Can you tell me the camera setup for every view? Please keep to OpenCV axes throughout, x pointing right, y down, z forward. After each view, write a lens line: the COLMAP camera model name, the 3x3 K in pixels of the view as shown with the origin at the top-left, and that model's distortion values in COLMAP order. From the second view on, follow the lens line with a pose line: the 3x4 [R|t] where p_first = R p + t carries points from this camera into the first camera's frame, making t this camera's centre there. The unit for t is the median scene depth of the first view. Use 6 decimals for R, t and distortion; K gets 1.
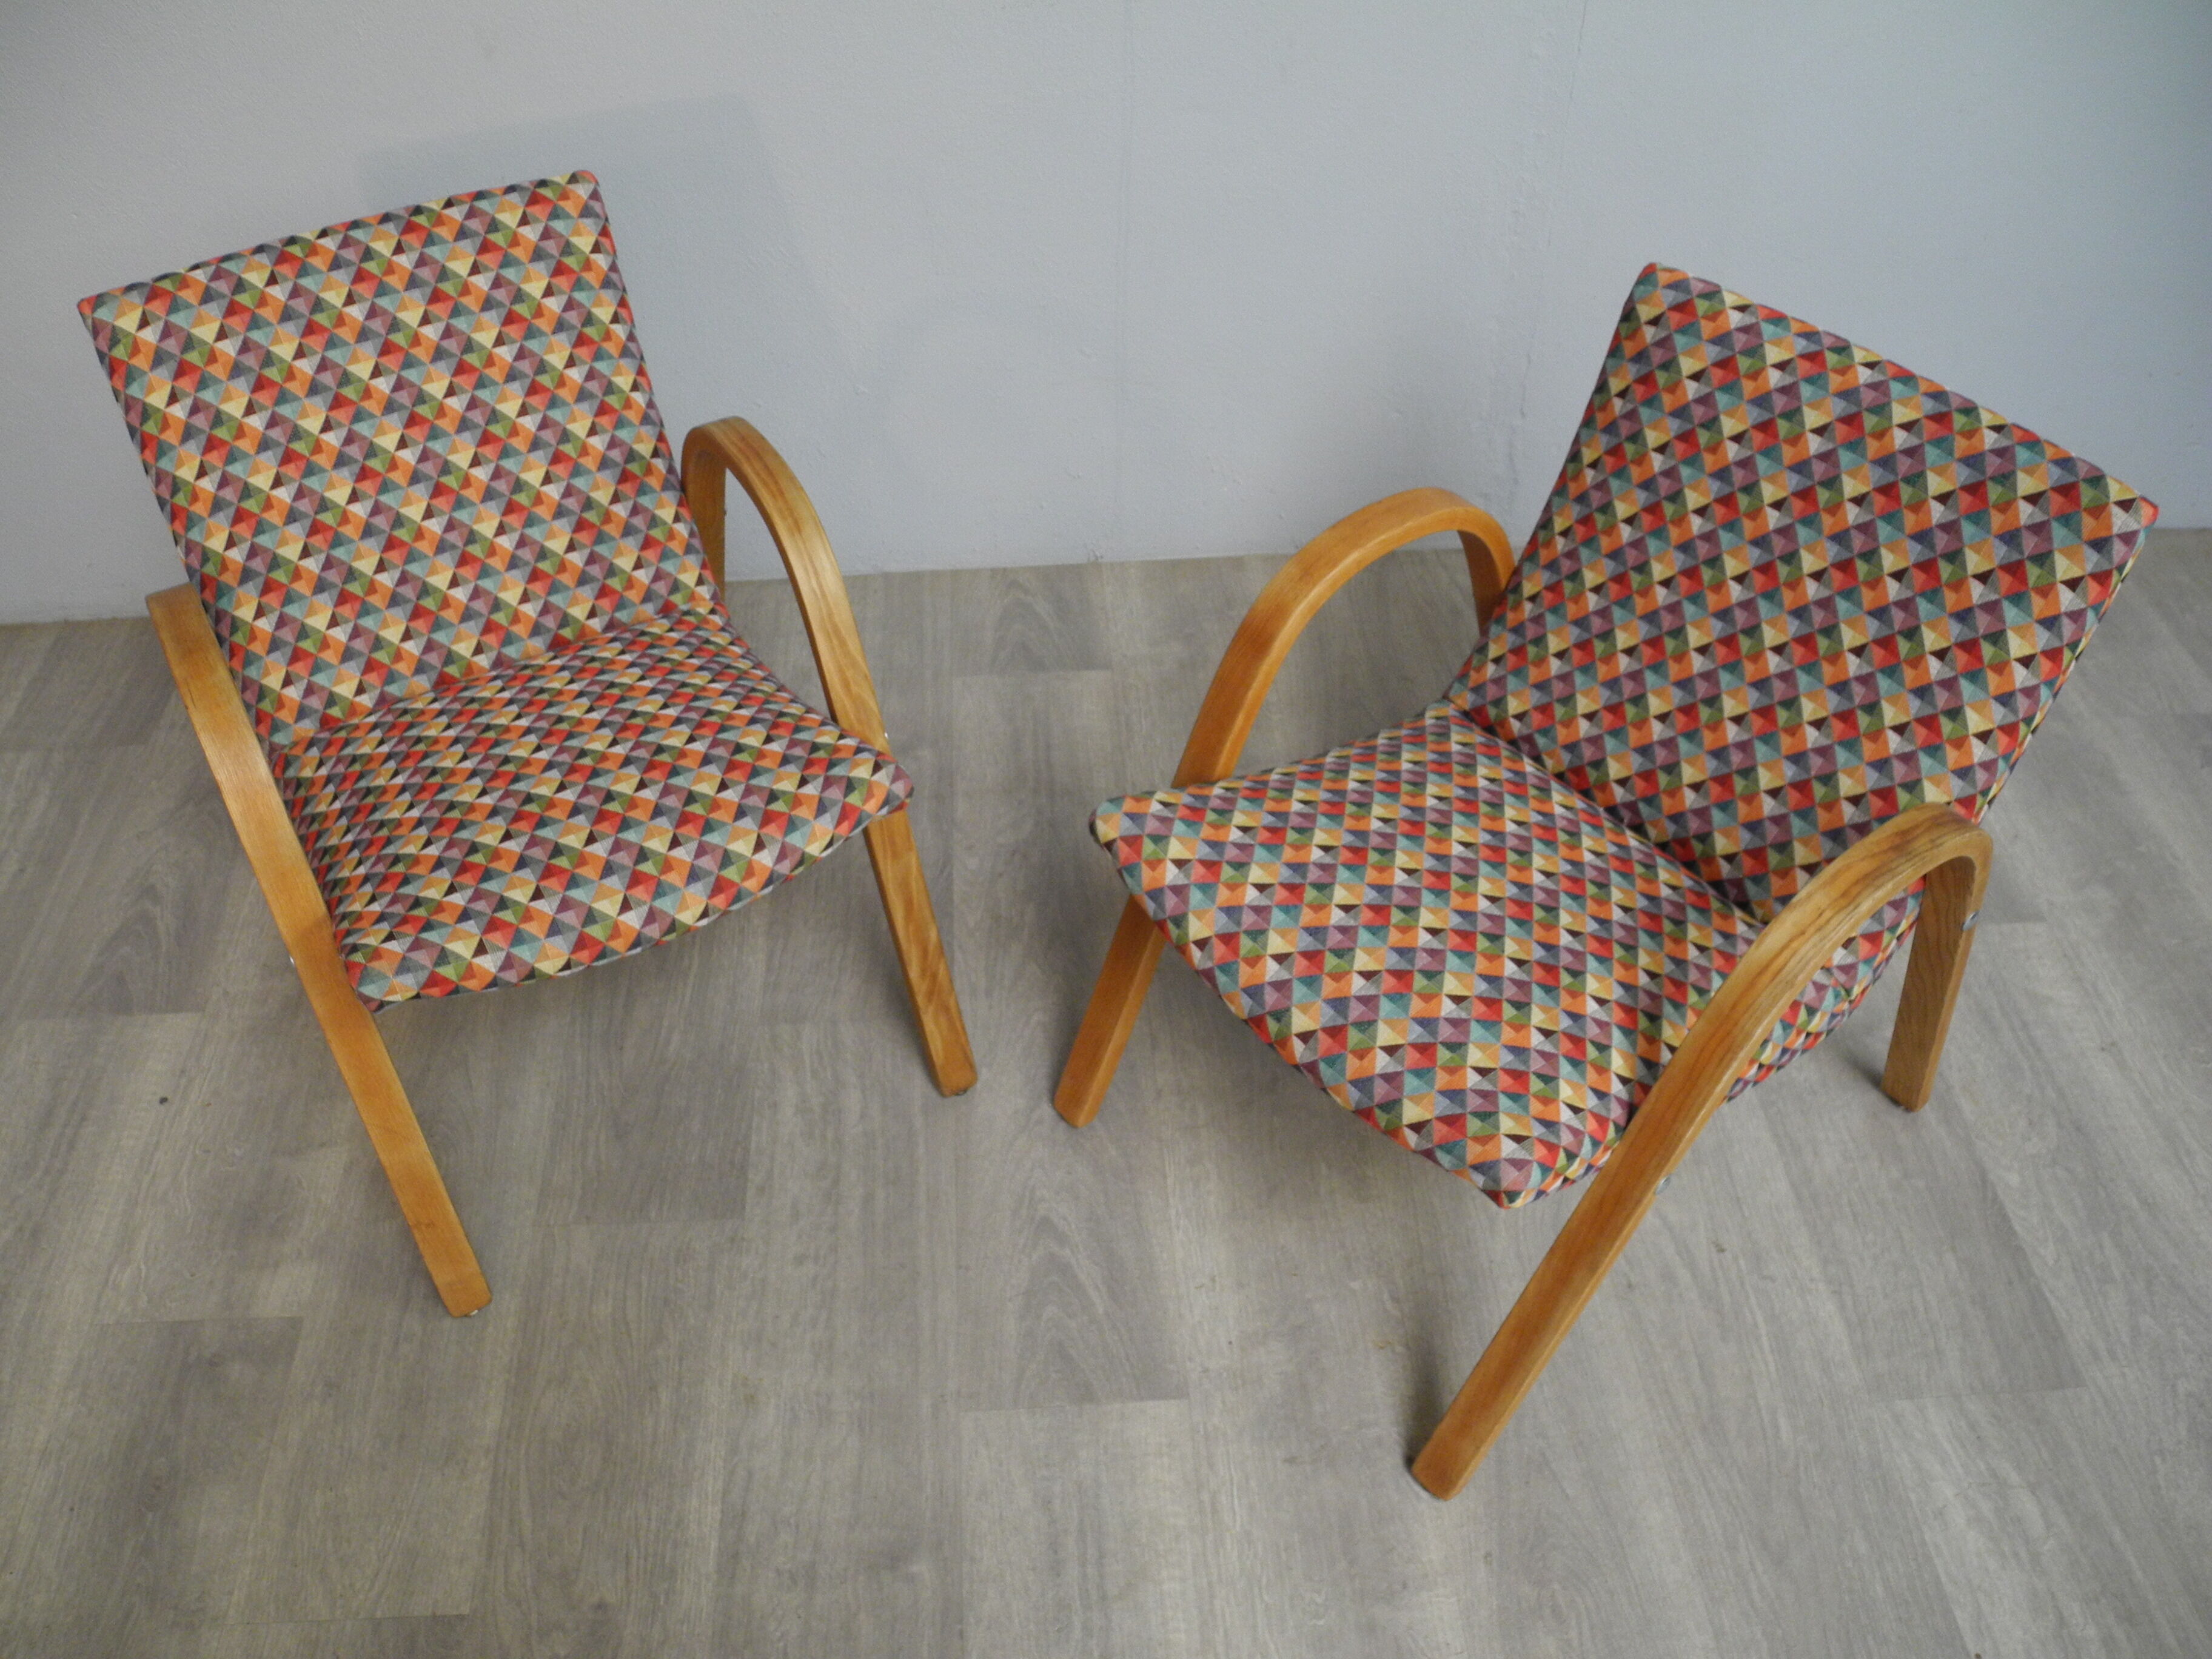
lens RADIAL K [[2004.1, 0, 1104.0], [0, 2004.1, 855.0], [0, 0, 1]] dist [-0.129597, 0.159997]
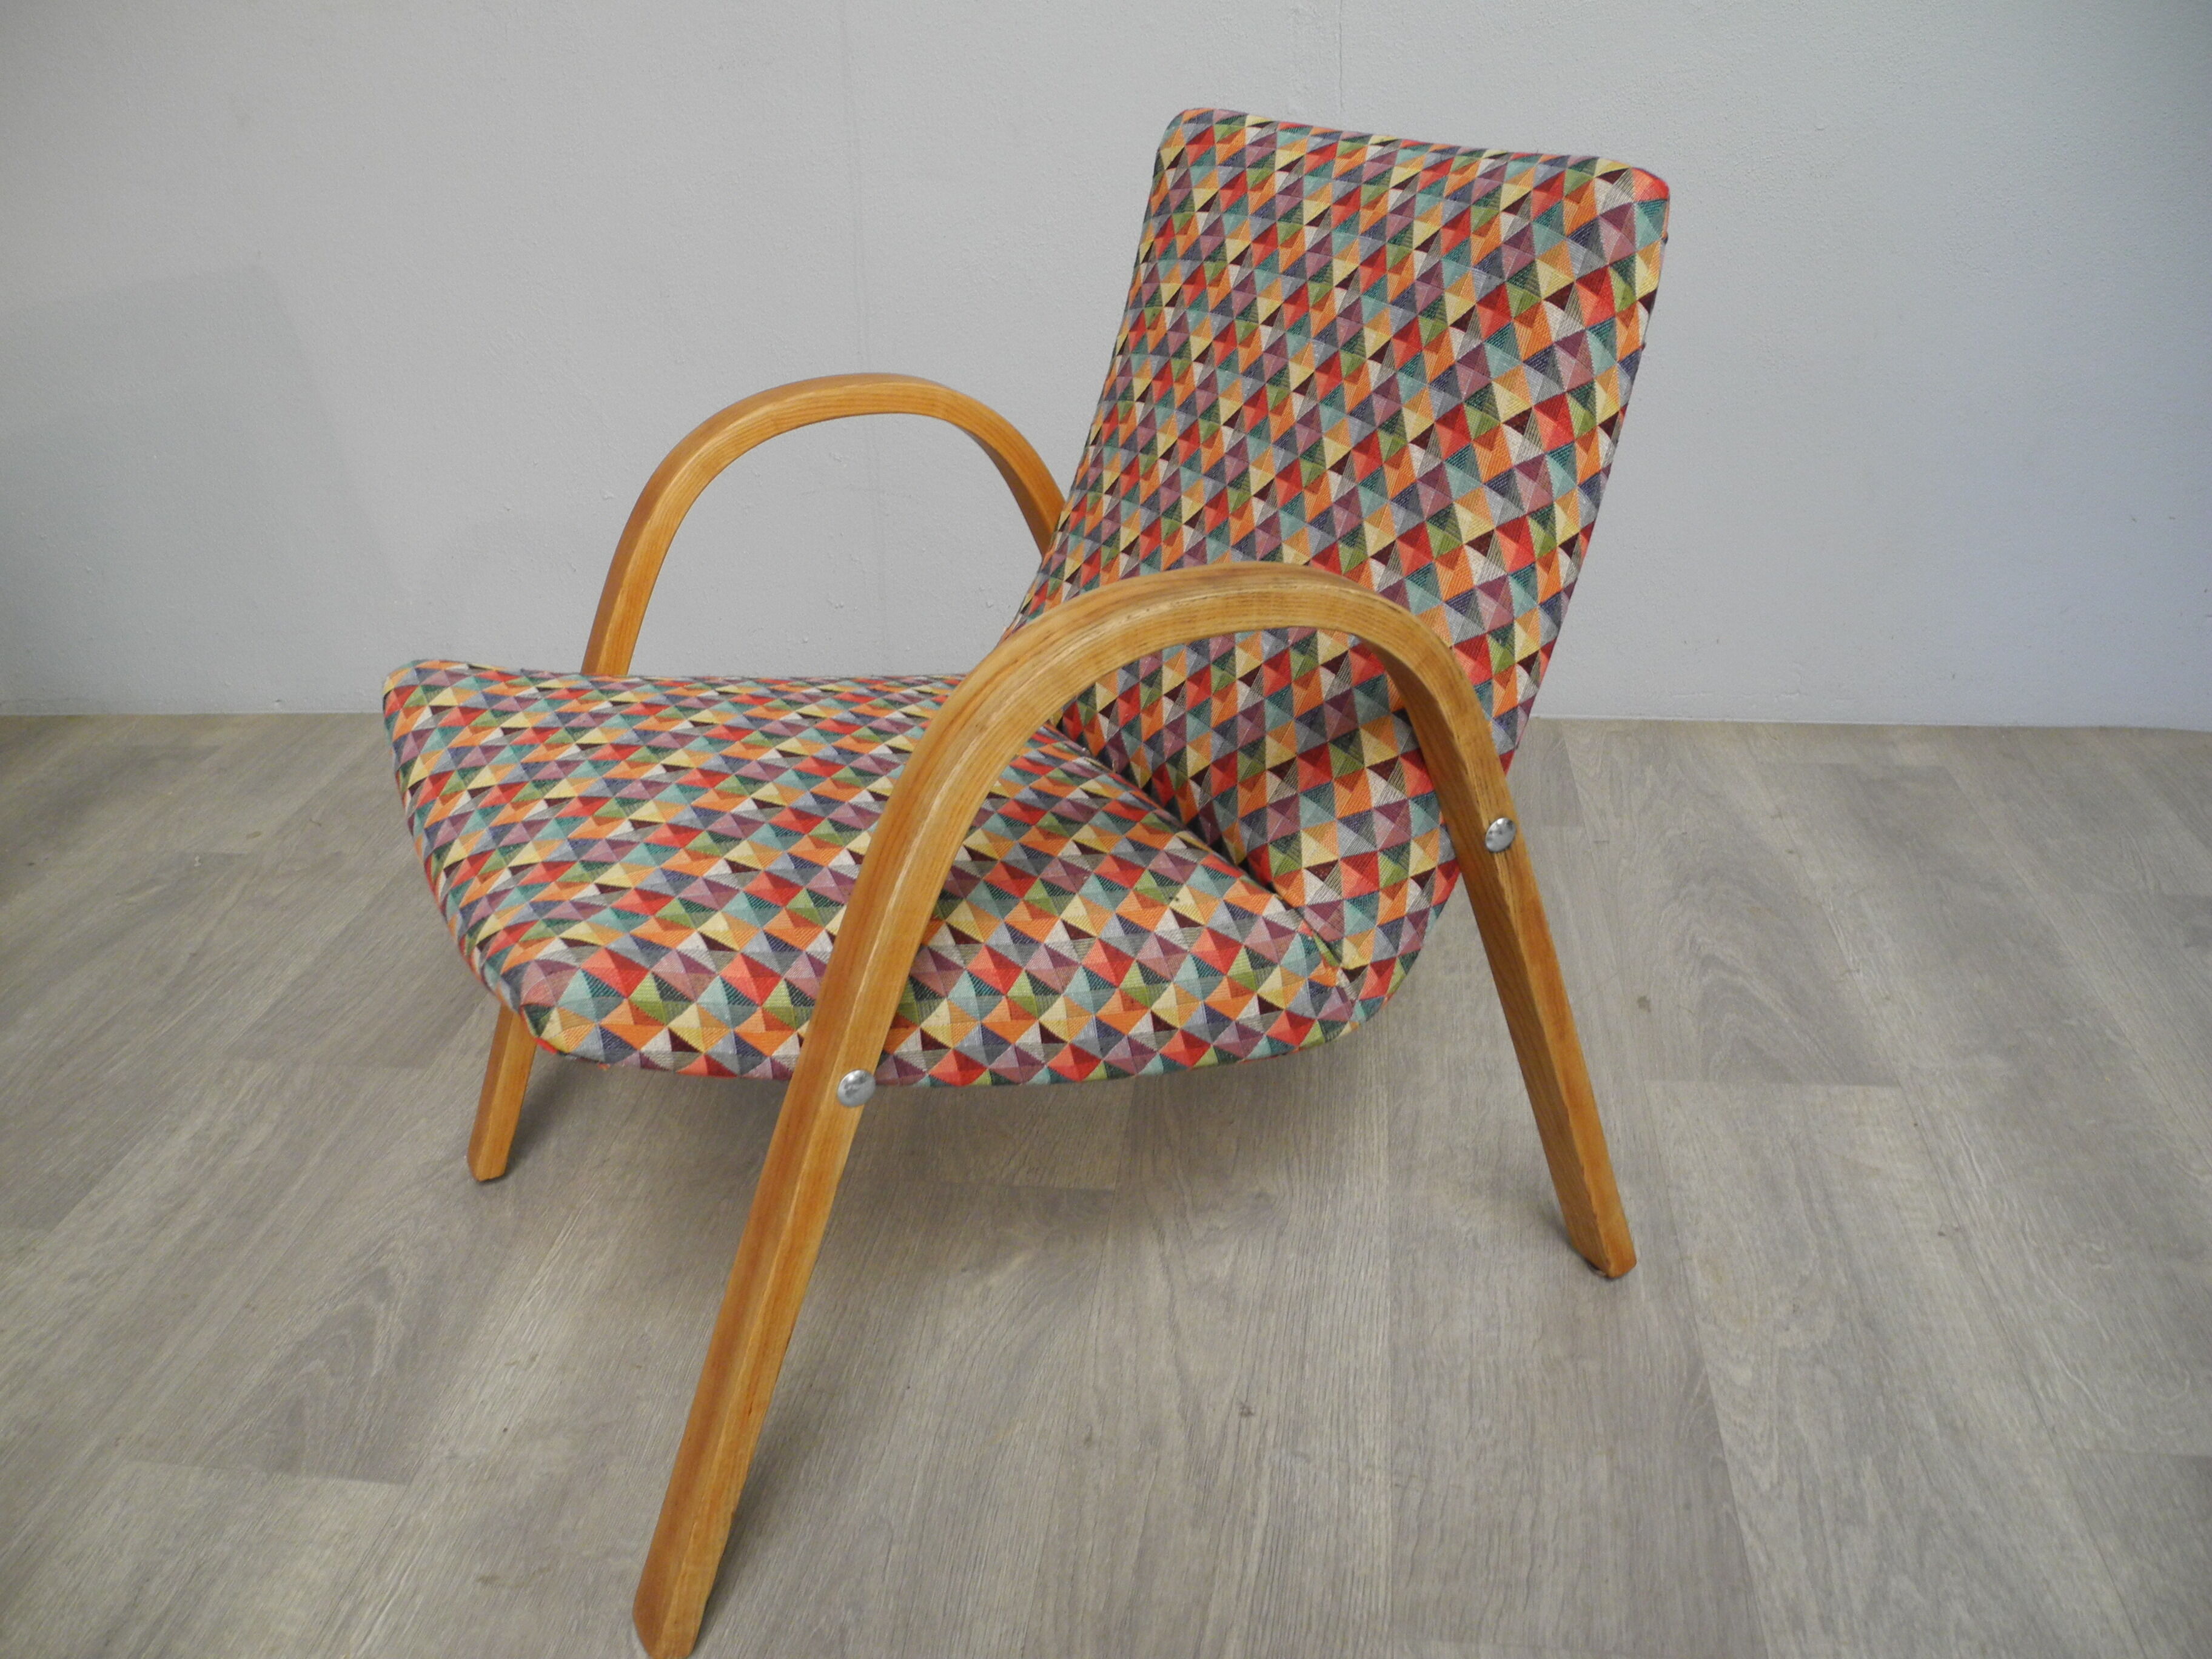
lens RADIAL K [[1937.7, 0, 1106.0], [0, 1937.7, 829.5], [0, 0, 1]] dist [-0.155522, 0.180999]
pose [[0.975294, 0.041457, -0.216984, 0.405285], [-0.108997, 0.944655, -0.309428, 0.222576], [0.192147, 0.325434, 0.925836, 0.329294]]
